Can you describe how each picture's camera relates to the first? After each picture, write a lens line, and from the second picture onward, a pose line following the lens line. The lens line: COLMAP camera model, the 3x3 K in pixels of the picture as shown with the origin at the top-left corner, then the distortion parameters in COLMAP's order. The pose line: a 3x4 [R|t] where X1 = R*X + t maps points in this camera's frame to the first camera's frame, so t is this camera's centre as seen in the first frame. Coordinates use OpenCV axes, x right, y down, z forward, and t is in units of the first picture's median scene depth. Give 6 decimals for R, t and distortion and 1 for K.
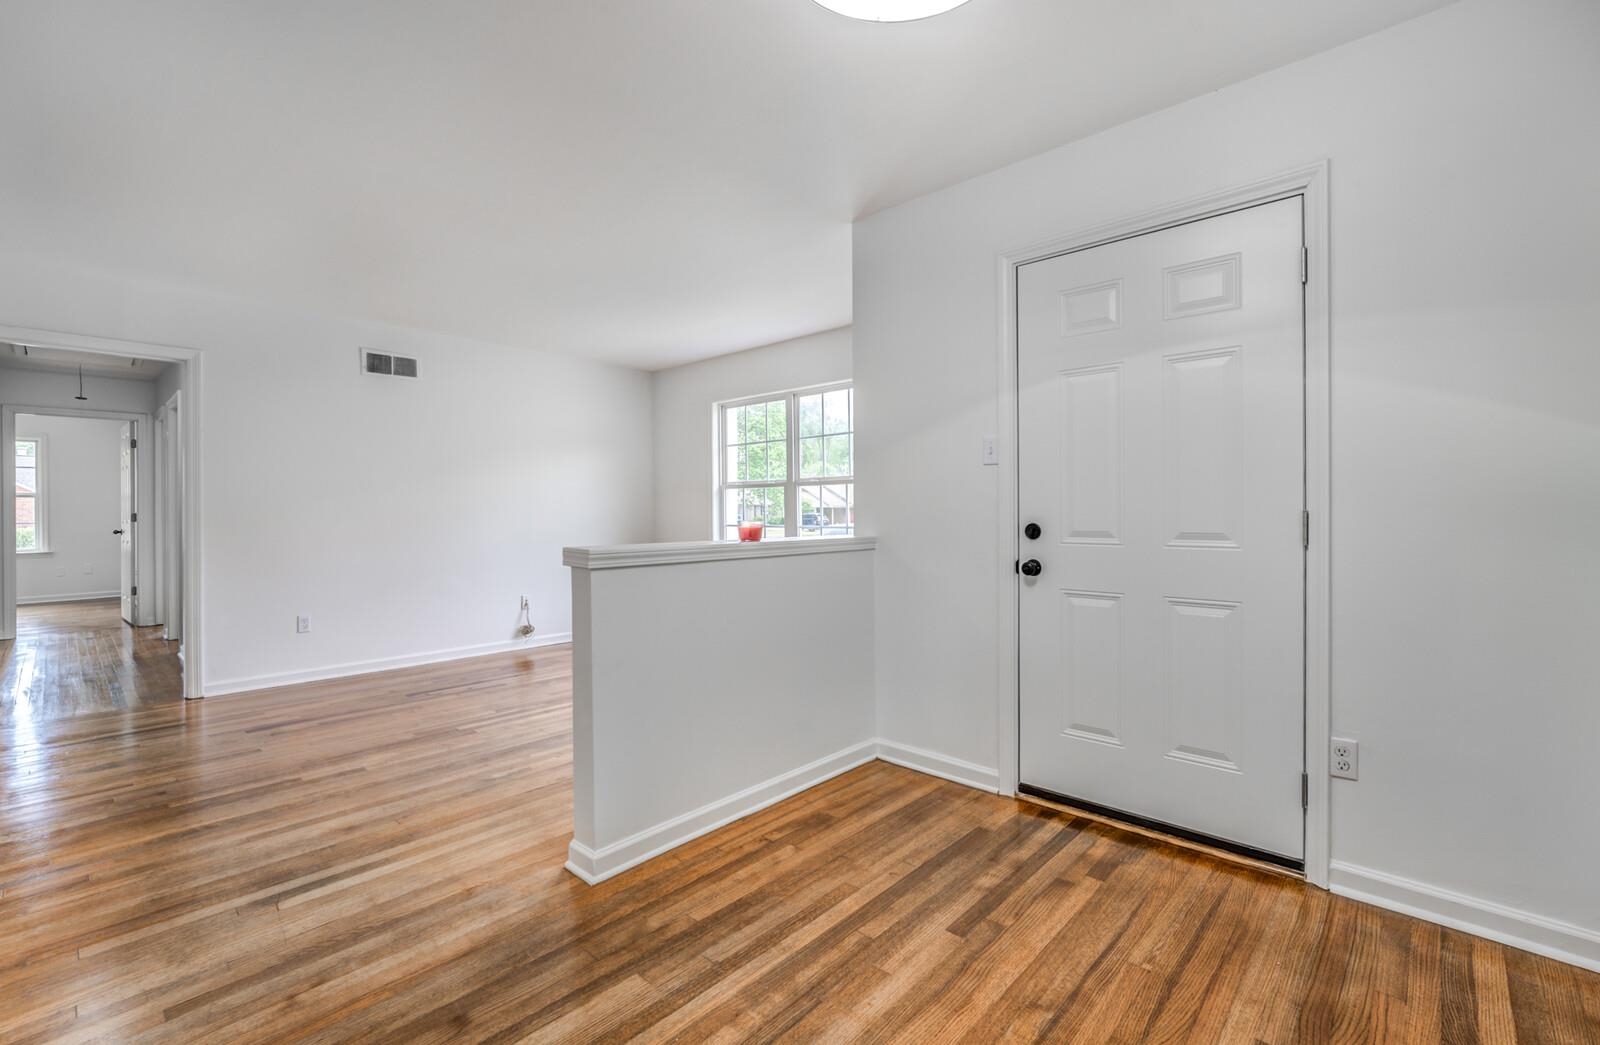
lens RADIAL K [[692.6, 0, 796.0], [0, 692.6, 514.2], [0, 0, 1]] dist [-0.000711, 0.000238]
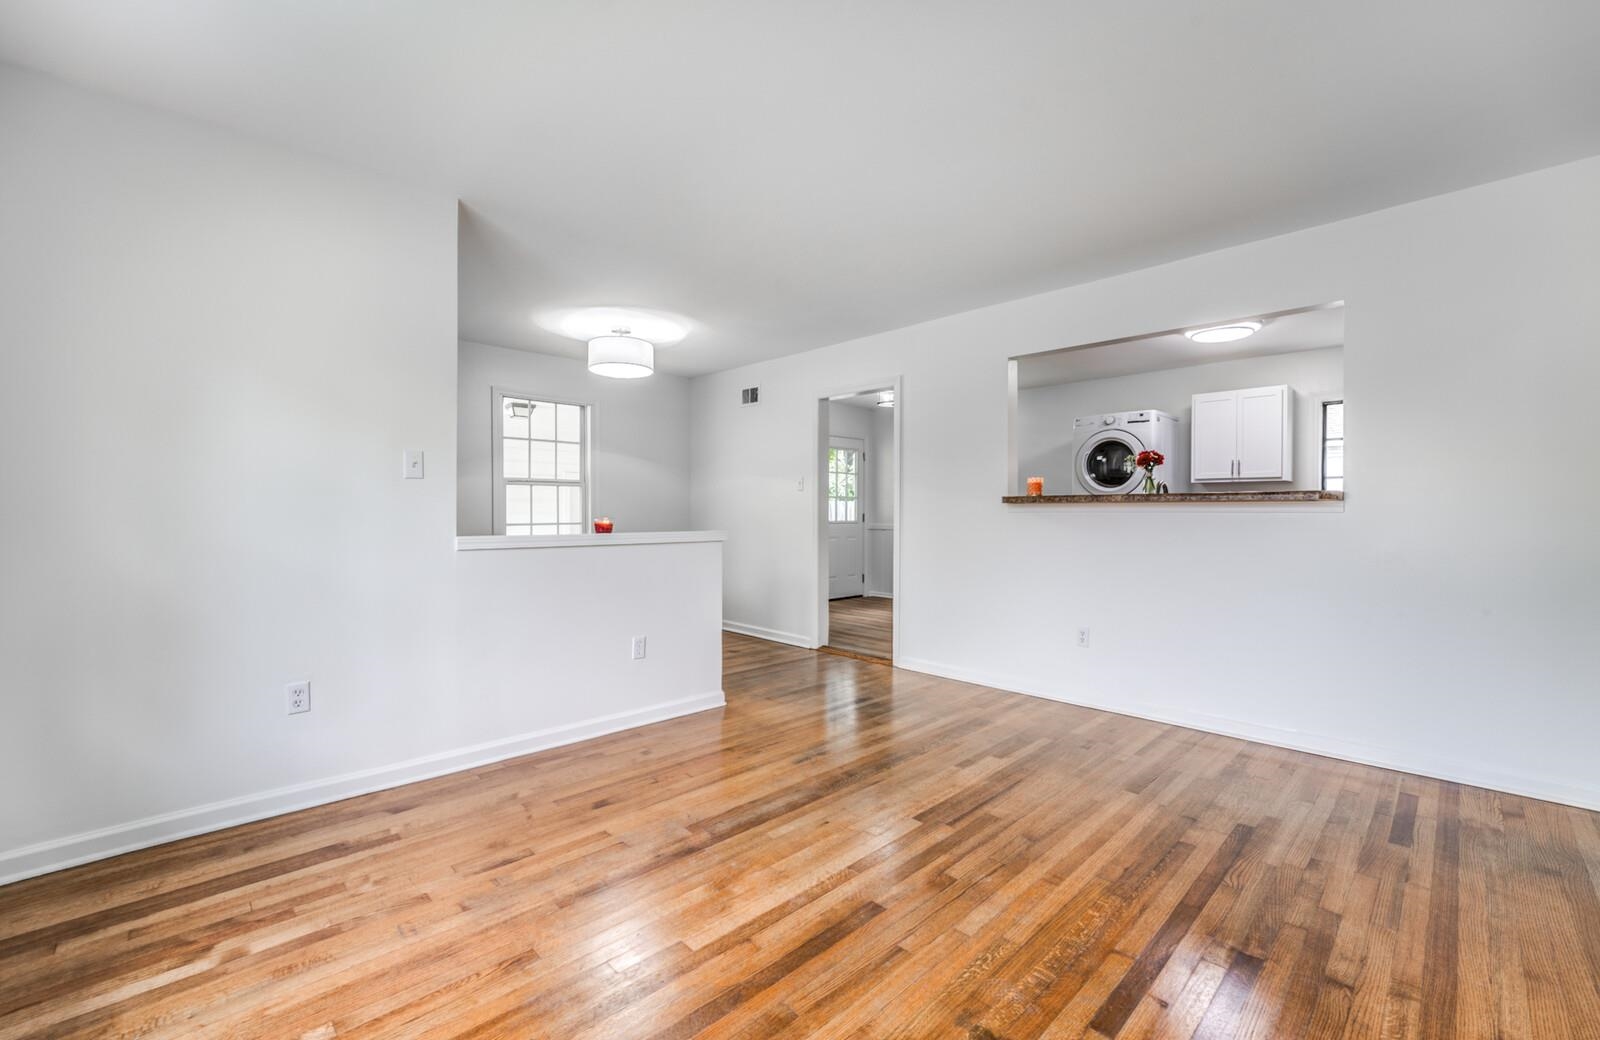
lens RADIAL K [[657.7, 0, 800.0], [0, 657.7, 520.0], [0, 0, 1]] dist [-0.012262, -0.000003]
pose [[-0.998929, 0.001618, 0.046251, -0.310141], [0.002223, 0.999913, 0.013036, -0.002224], [-0.046226, 0.013124, -0.998845, 1.383372]]
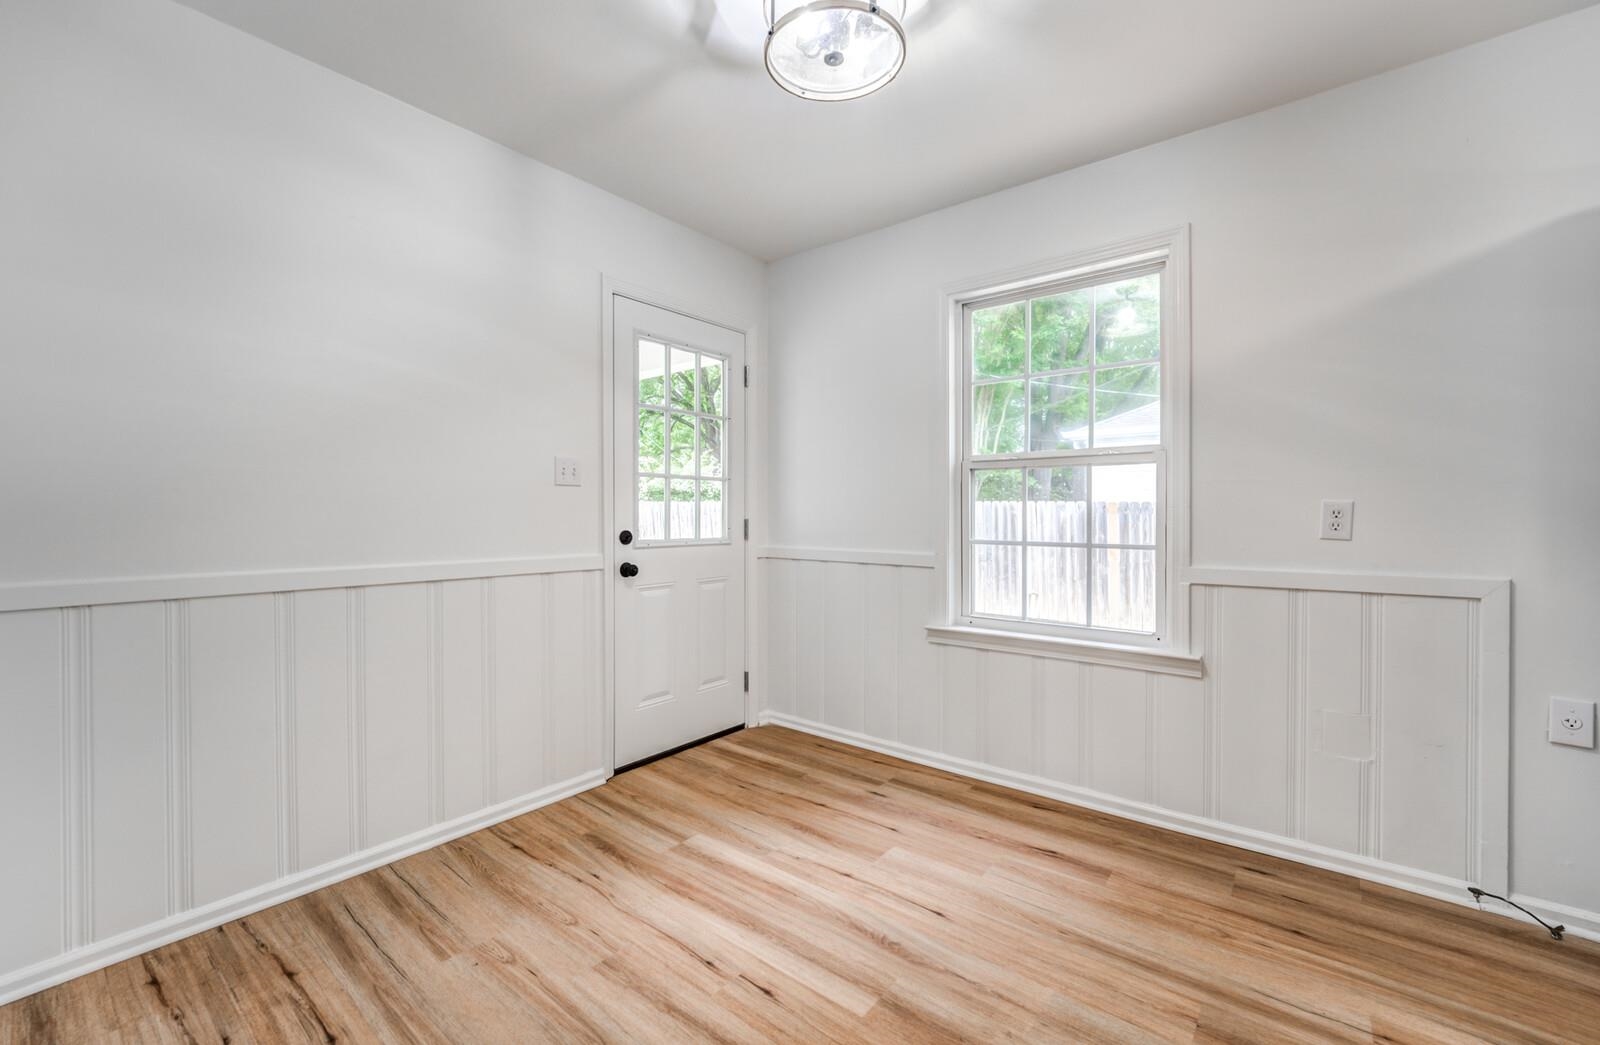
lens RADIAL K [[656.4, 0, 790.8], [0, 656.4, 521.6], [0, 0, 1]] dist [-0.012758, 0.000578]
pose [[-0.997630, 0.005327, -0.068595, -0.410488], [0.004693, 0.999945, 0.009407, 0.000284], [0.068641, 0.009062, -0.997600, 0.175669]]
